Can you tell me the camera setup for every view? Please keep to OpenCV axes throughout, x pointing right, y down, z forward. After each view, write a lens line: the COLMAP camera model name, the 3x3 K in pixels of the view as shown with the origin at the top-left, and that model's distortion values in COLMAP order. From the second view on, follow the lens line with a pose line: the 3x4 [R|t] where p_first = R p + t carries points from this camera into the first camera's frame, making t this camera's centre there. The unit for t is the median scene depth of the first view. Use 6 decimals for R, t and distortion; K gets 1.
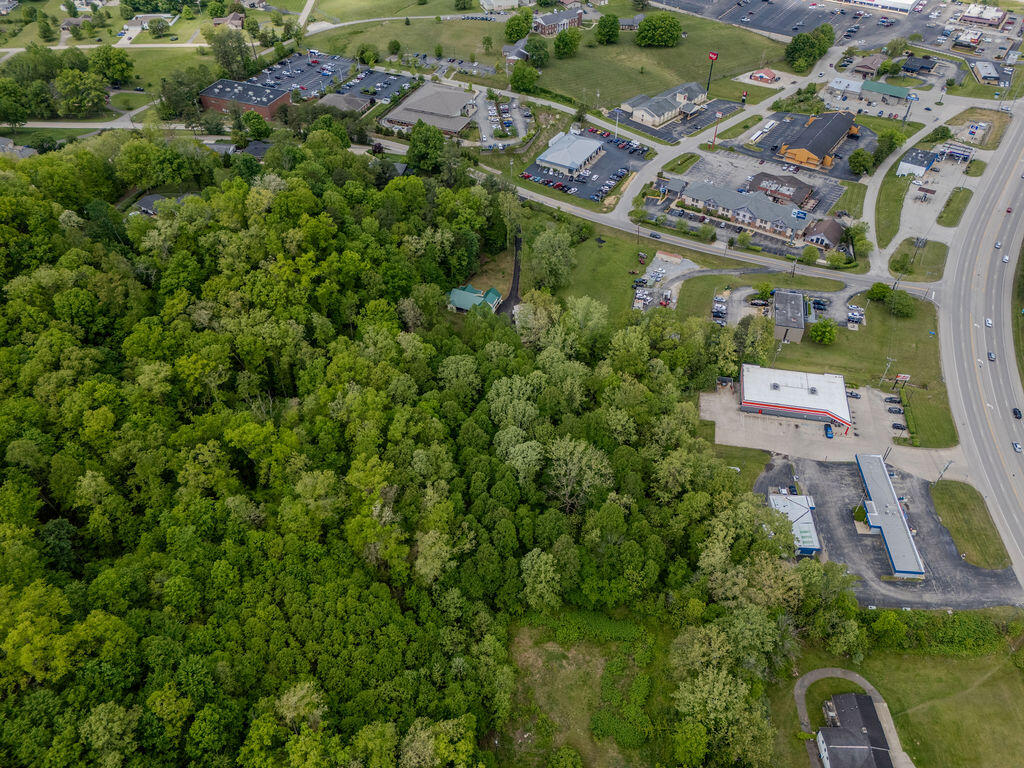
lens RADIAL K [[747.3, 0, 512.0], [0, 747.3, 384.0], [0, 0, 1]] dist [0.062479, -0.052162]
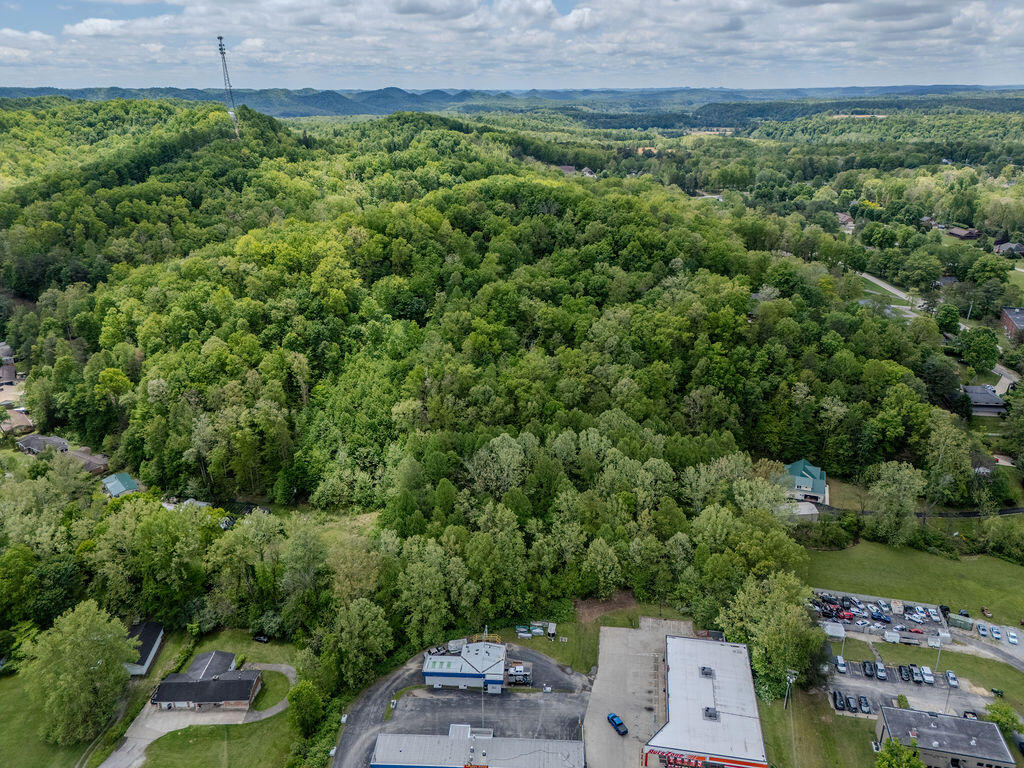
lens RADIAL K [[747.3, 0, 512.0], [0, 747.3, 384.0], [0, 0, 1]] dist [0.062479, -0.052162]
pose [[0.023196, 0.361882, -0.931935, 0.628851], [-0.680732, 0.688415, 0.250377, -0.158475], [0.732165, 0.628590, 0.262314, 0.393414]]
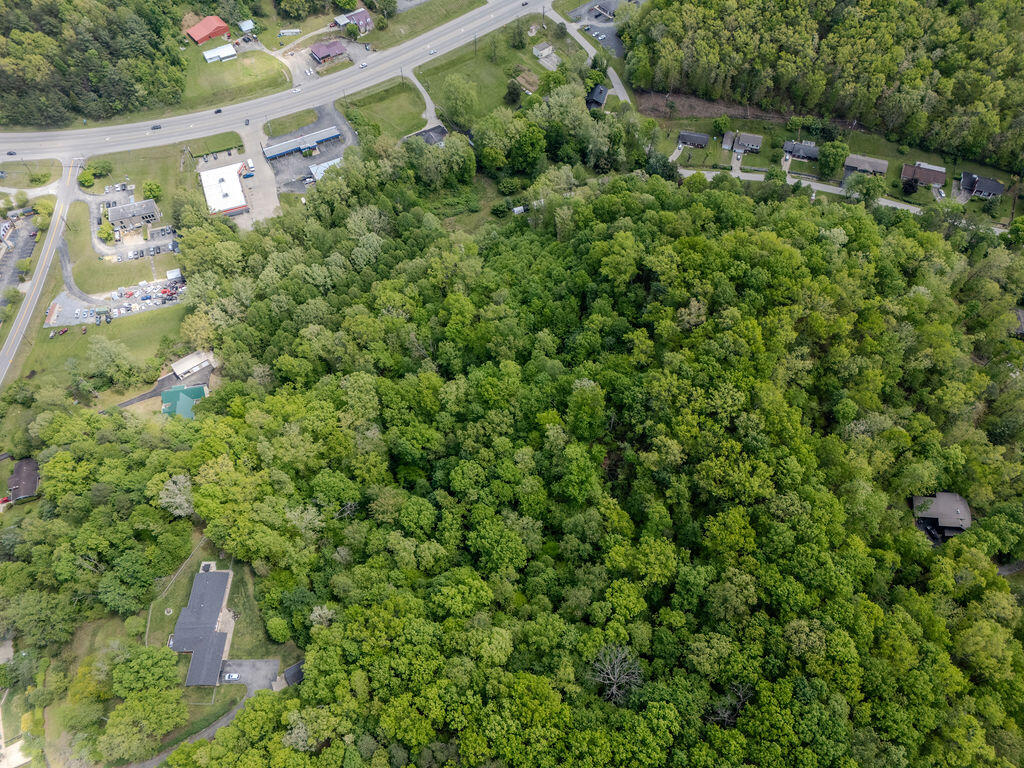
lens RADIAL K [[747.3, 0, 512.0], [0, 747.3, 384.0], [0, 0, 1]] dist [0.062479, -0.052162]
pose [[-0.536436, -0.691347, 0.484021, -0.695124], [0.592869, 0.099459, 0.799133, -0.603255], [-0.600618, 0.715645, 0.356525, 0.276233]]
